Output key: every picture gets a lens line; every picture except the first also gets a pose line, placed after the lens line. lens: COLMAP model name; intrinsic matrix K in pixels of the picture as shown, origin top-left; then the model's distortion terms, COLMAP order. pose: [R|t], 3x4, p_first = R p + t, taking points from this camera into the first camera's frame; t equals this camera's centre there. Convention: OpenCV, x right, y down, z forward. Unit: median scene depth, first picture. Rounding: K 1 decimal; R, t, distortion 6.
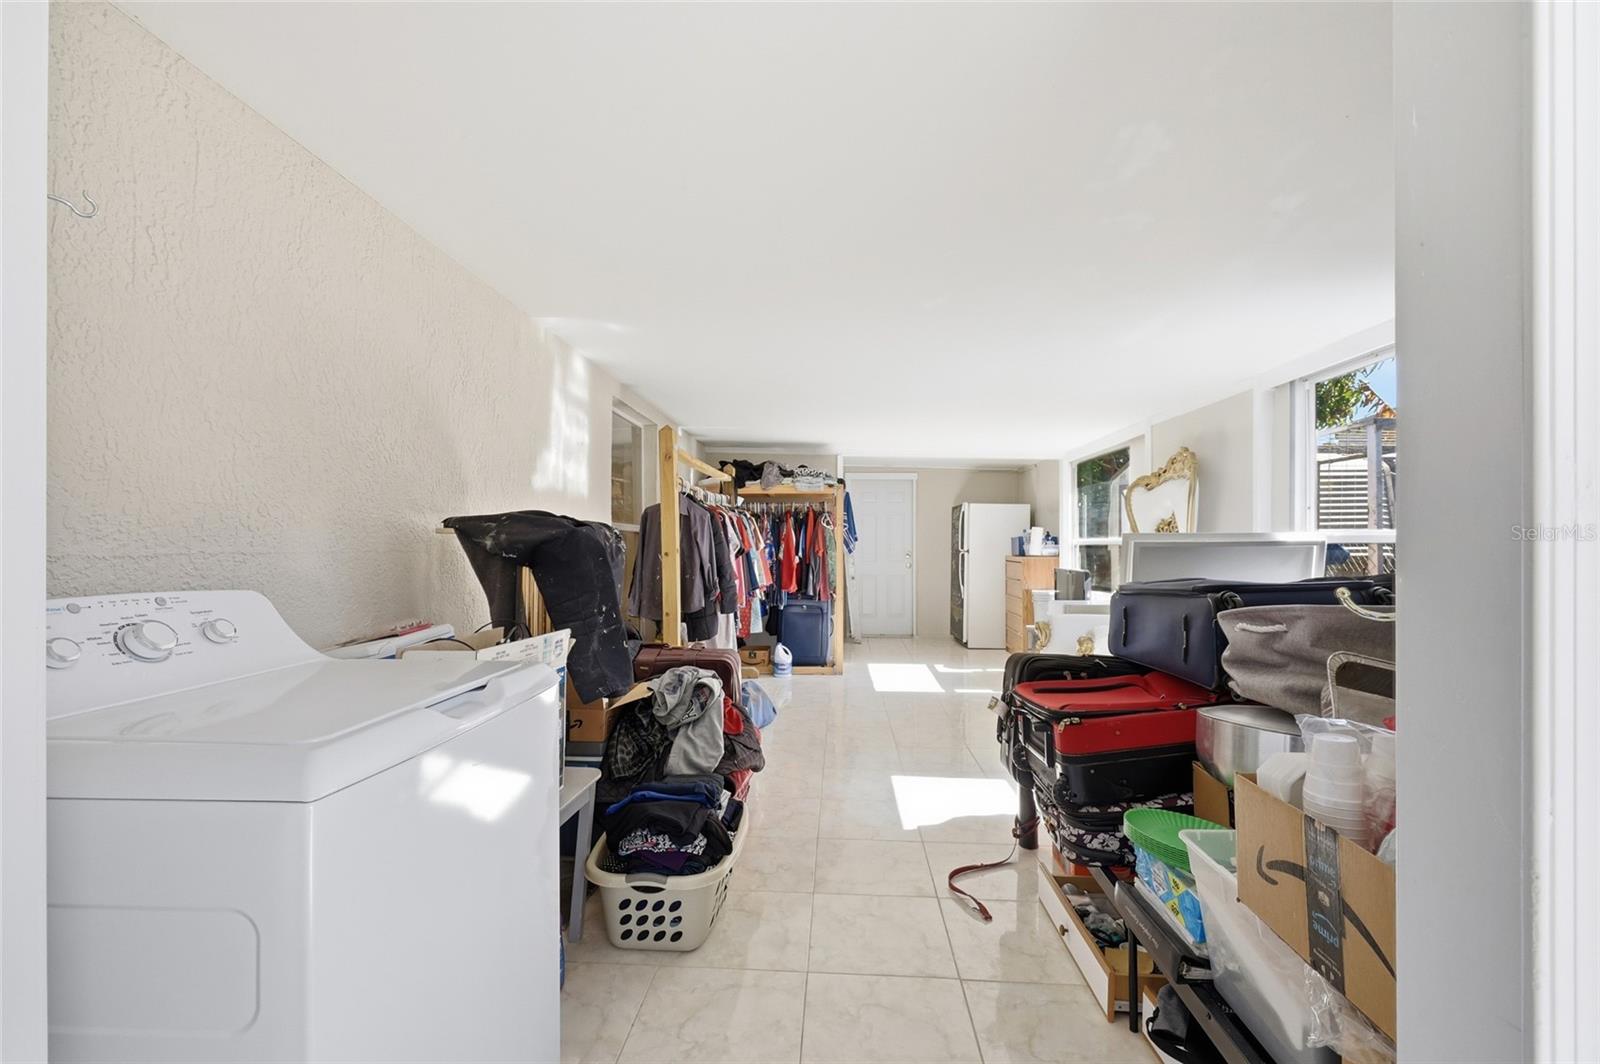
lens RADIAL K [[644.5, 0, 801.5], [0, 644.5, 540.1], [0, 0, 1]] dist [-0.002606, 0.000573]
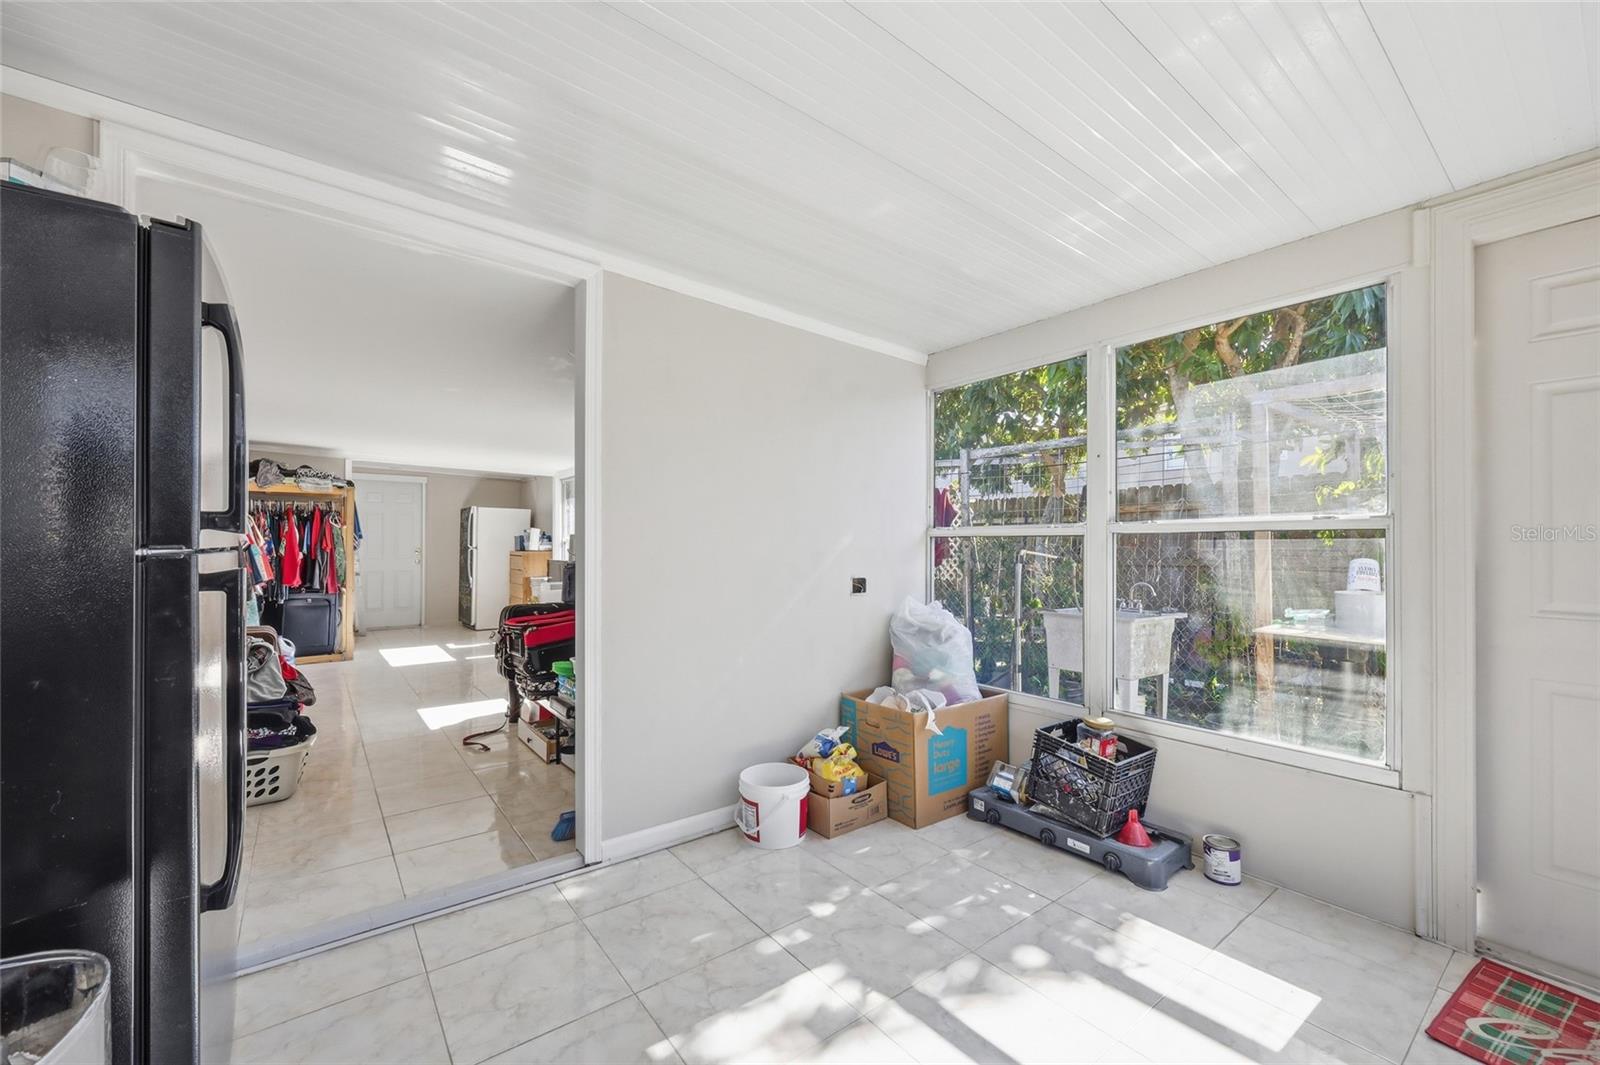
lens RADIAL K [[644.5, 0, 795.9], [0, 644.5, 541.6], [0, 0, 1]] dist [-0.002606, 0.000573]
pose [[0.755661, 0.001916, 0.654960, -0.084720], [-0.005005, 0.999983, 0.002850, 0.000368], [-0.654944, -0.005432, 0.755658, -0.326516]]
